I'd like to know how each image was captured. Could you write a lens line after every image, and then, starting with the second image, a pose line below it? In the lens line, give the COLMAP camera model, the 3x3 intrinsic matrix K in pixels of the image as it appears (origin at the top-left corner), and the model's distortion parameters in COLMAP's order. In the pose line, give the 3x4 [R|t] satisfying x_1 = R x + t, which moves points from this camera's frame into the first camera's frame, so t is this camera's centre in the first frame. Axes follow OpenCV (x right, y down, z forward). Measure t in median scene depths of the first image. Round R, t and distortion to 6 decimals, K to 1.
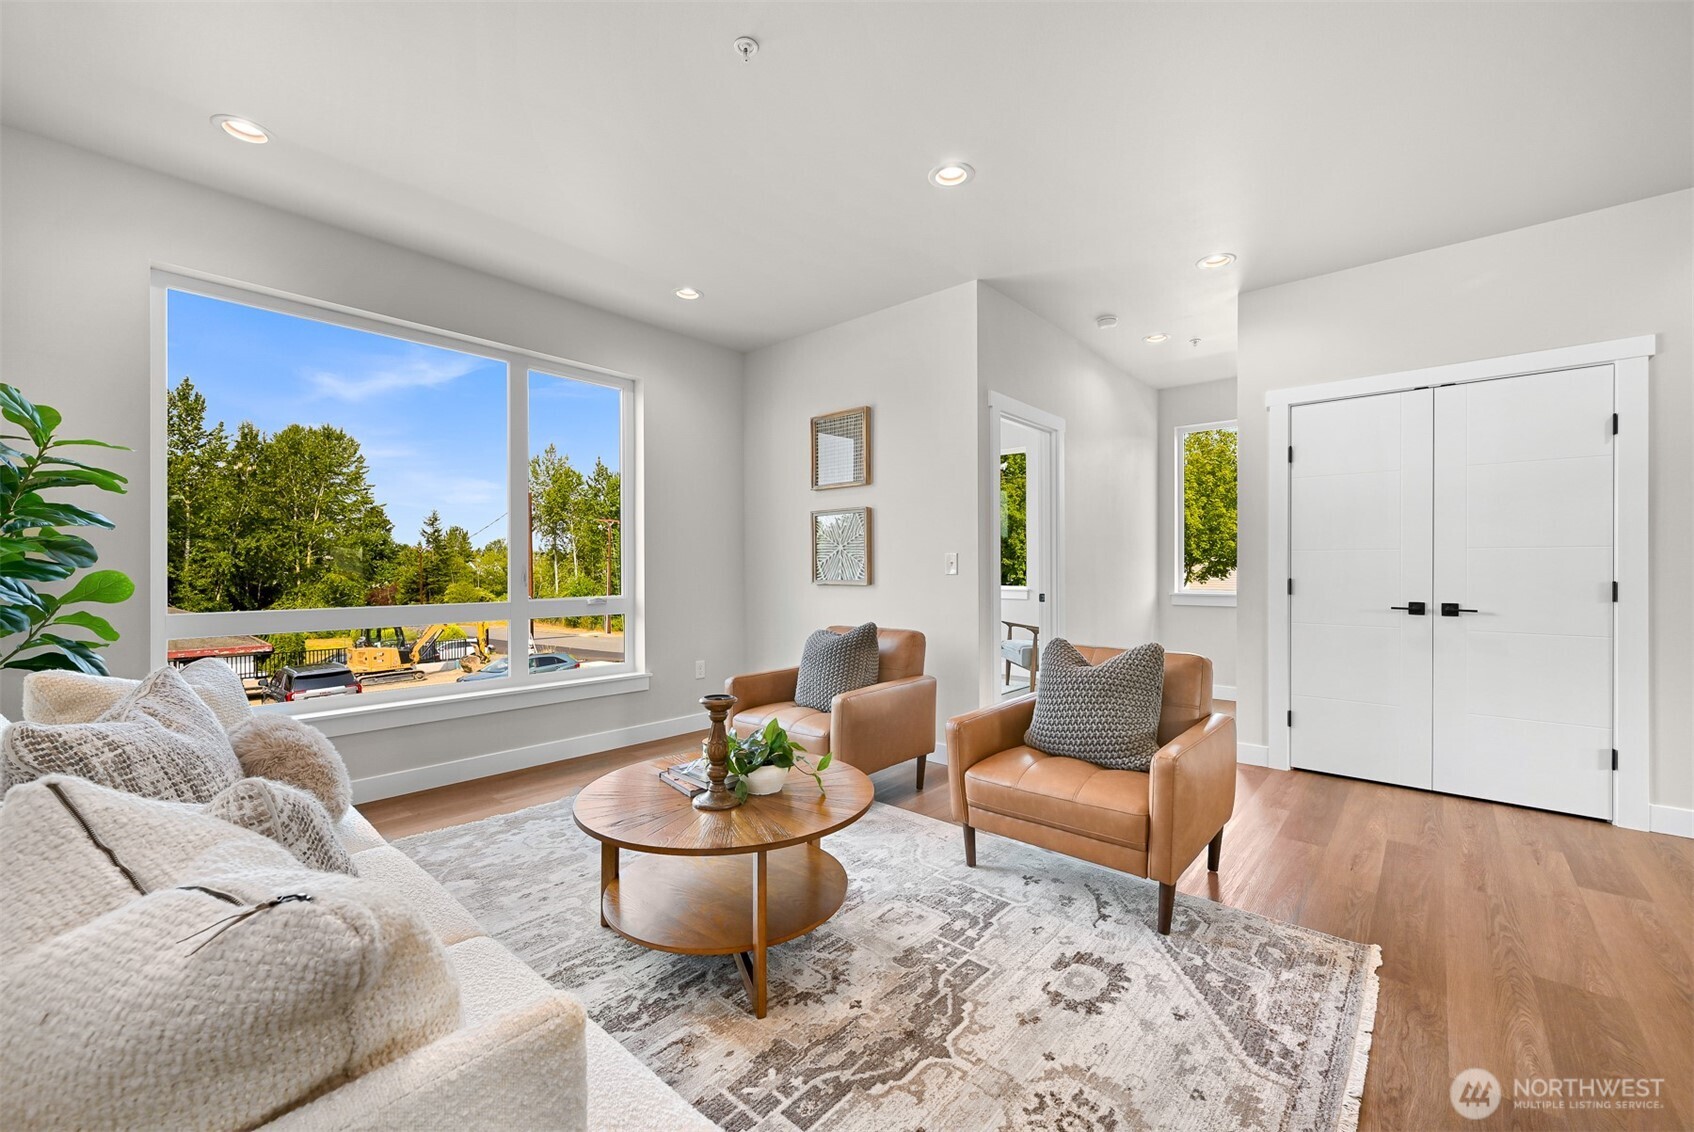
lens RADIAL K [[669.3, 0, 862.8], [0, 669.3, 563.0], [0, 0, 1]] dist [-0.000264, -0.000598]
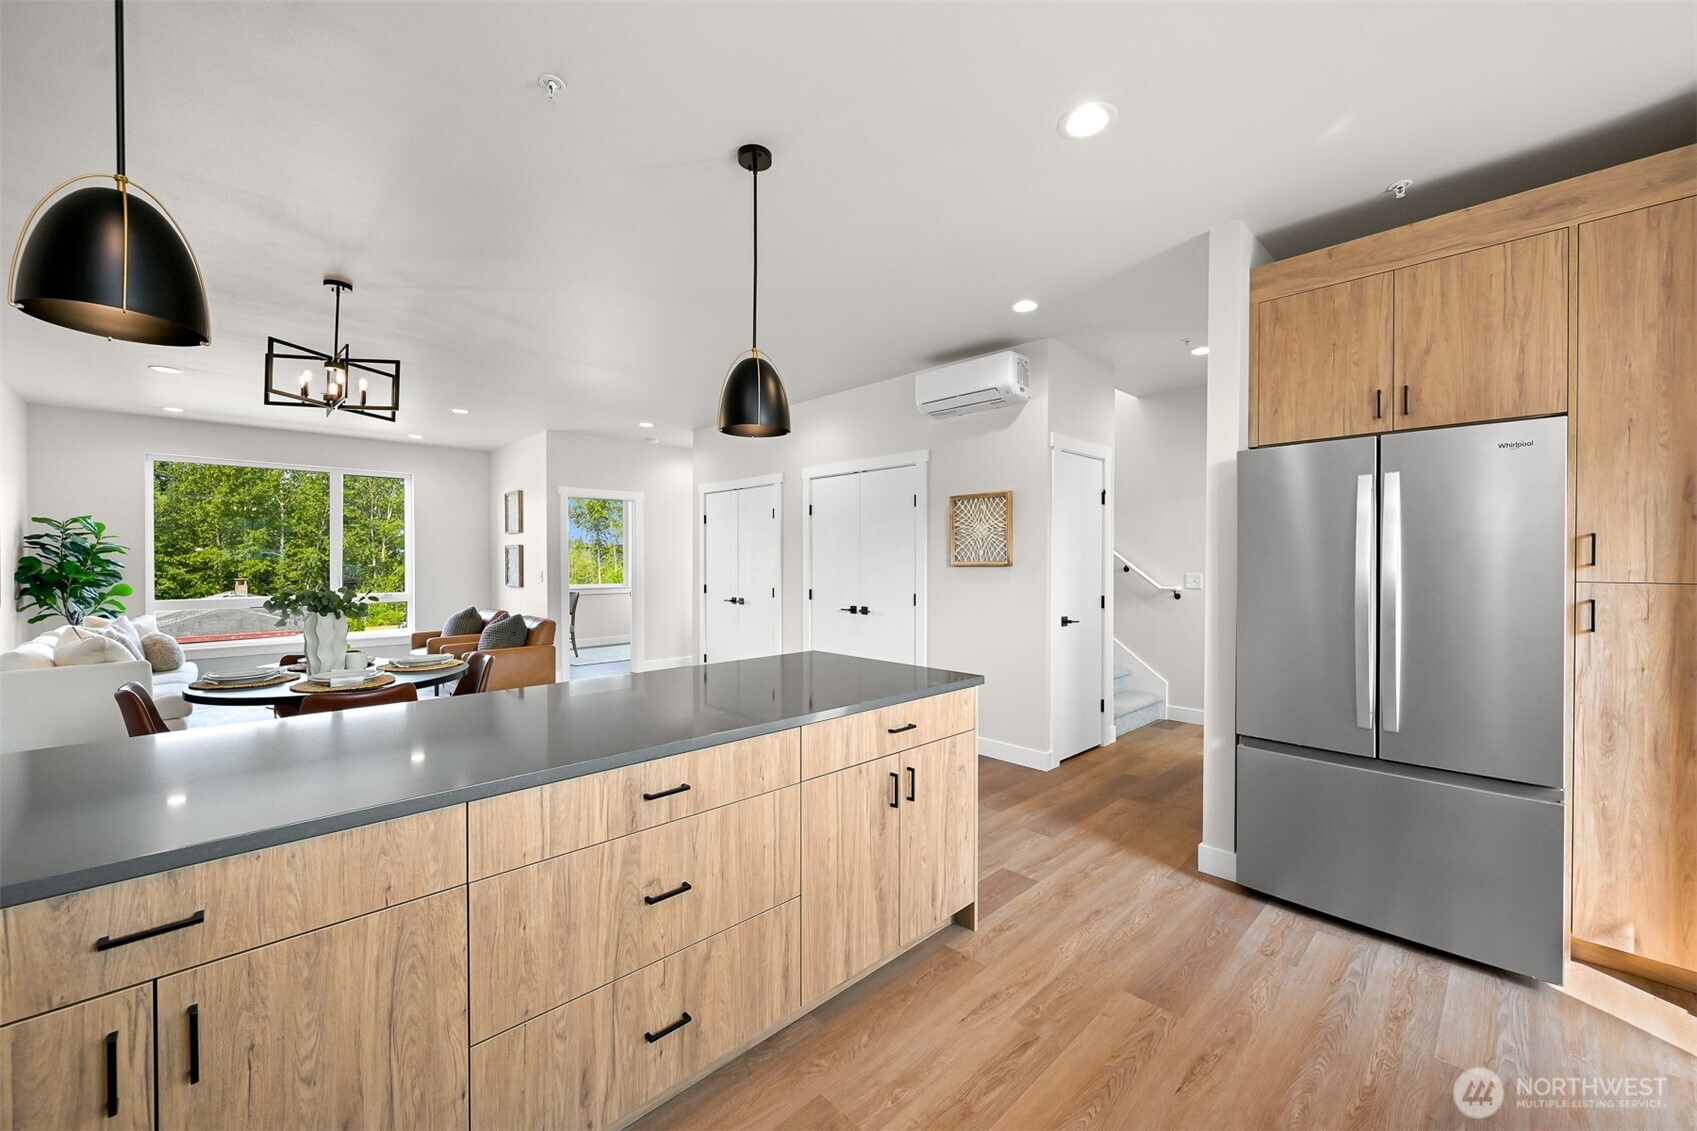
lens RADIAL K [[709.6, 0, 849.4], [0, 709.6, 574.7], [0, 0, 1]] dist [-0.000543, 0.000137]
pose [[0.991133, 0.010333, -0.132473, 0.110762], [-0.007223, 0.999688, 0.023931, -0.006001], [0.132679, -0.022762, 0.990898, -0.073970]]
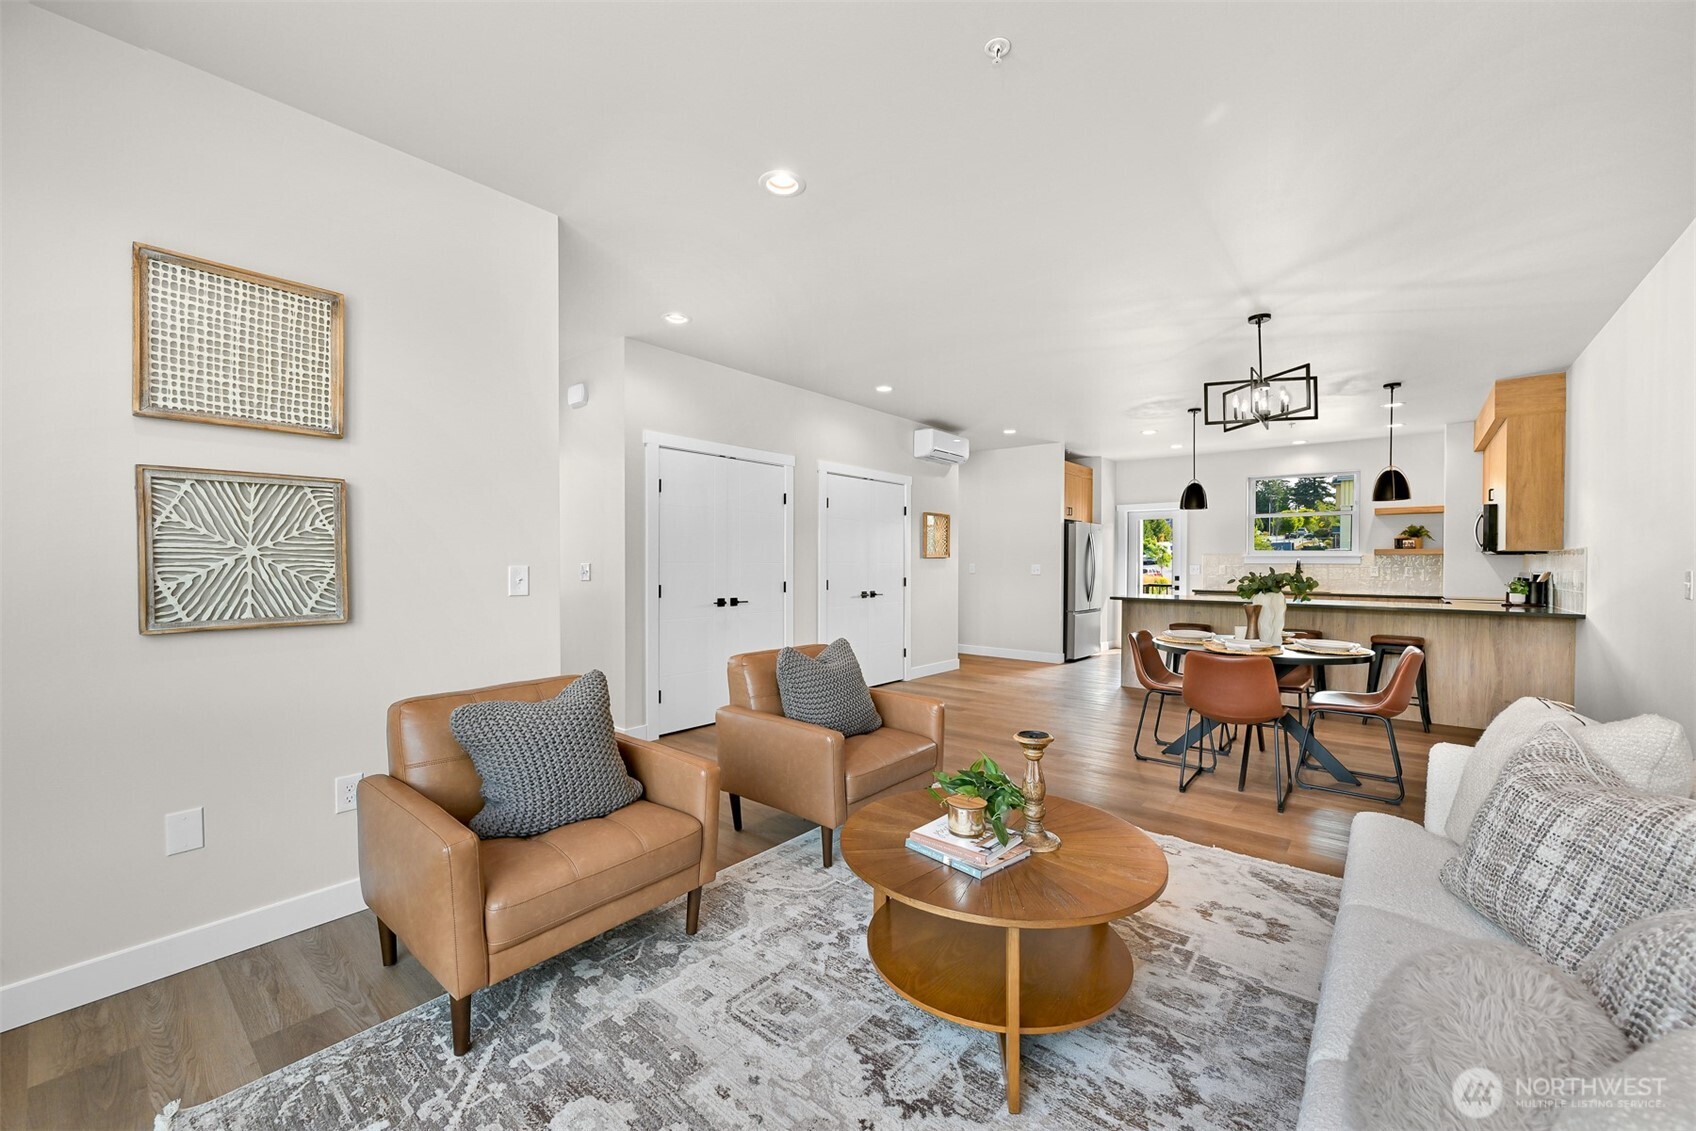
lens RADIAL K [[670.1, 0, 835.5], [0, 670.1, 567.4], [0, 0, 1]] dist [-0.000264, -0.000598]
pose [[-0.008573, -0.010789, 0.999905, -0.072995], [-0.017870, 0.999784, 0.010634, -0.003372], [-0.999804, -0.017777, -0.008764, 0.080231]]
